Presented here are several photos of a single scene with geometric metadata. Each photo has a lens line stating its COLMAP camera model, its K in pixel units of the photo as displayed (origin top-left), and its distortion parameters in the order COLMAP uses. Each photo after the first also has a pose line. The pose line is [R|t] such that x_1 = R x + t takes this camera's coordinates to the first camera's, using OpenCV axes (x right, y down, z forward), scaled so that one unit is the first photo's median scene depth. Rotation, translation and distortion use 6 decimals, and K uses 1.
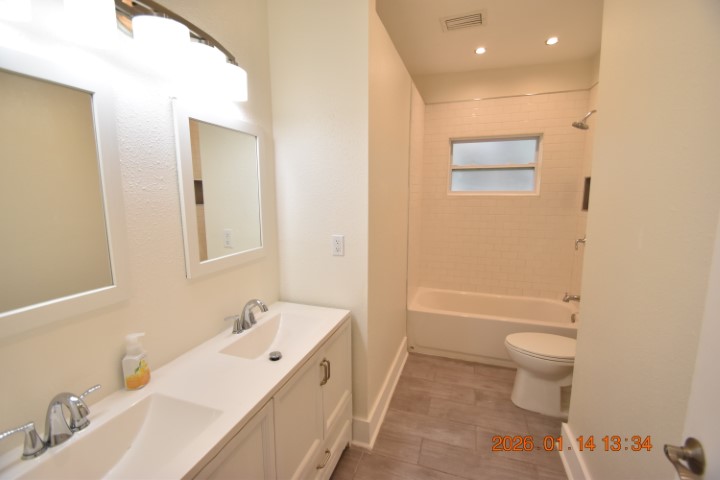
lens RADIAL K [[313.9, 0, 358.6], [0, 313.9, 241.5], [0, 0, 1]] dist [0.019457, -0.020535]
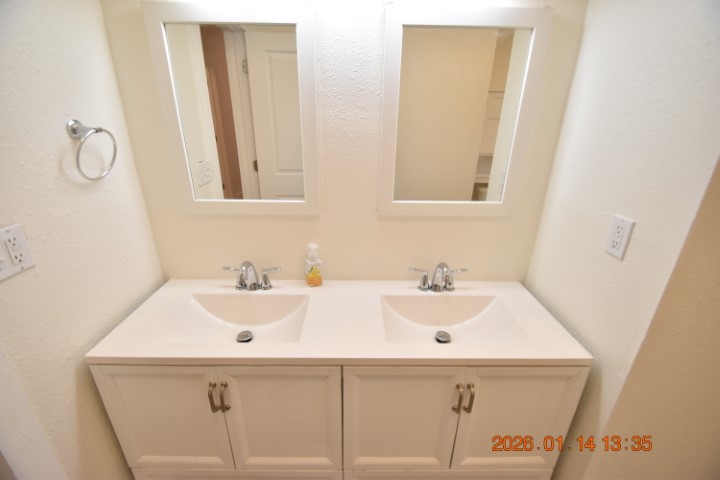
lens RADIAL K [[313.9, 0, 358.6], [0, 313.9, 241.5], [0, 0, 1]] dist [0.019457, -0.020535]
pose [[0.333308, 0.356382, -0.872867, 0.356270], [-0.151940, 0.934010, 0.323327, -0.120488], [0.930494, 0.024856, 0.365462, 0.637098]]
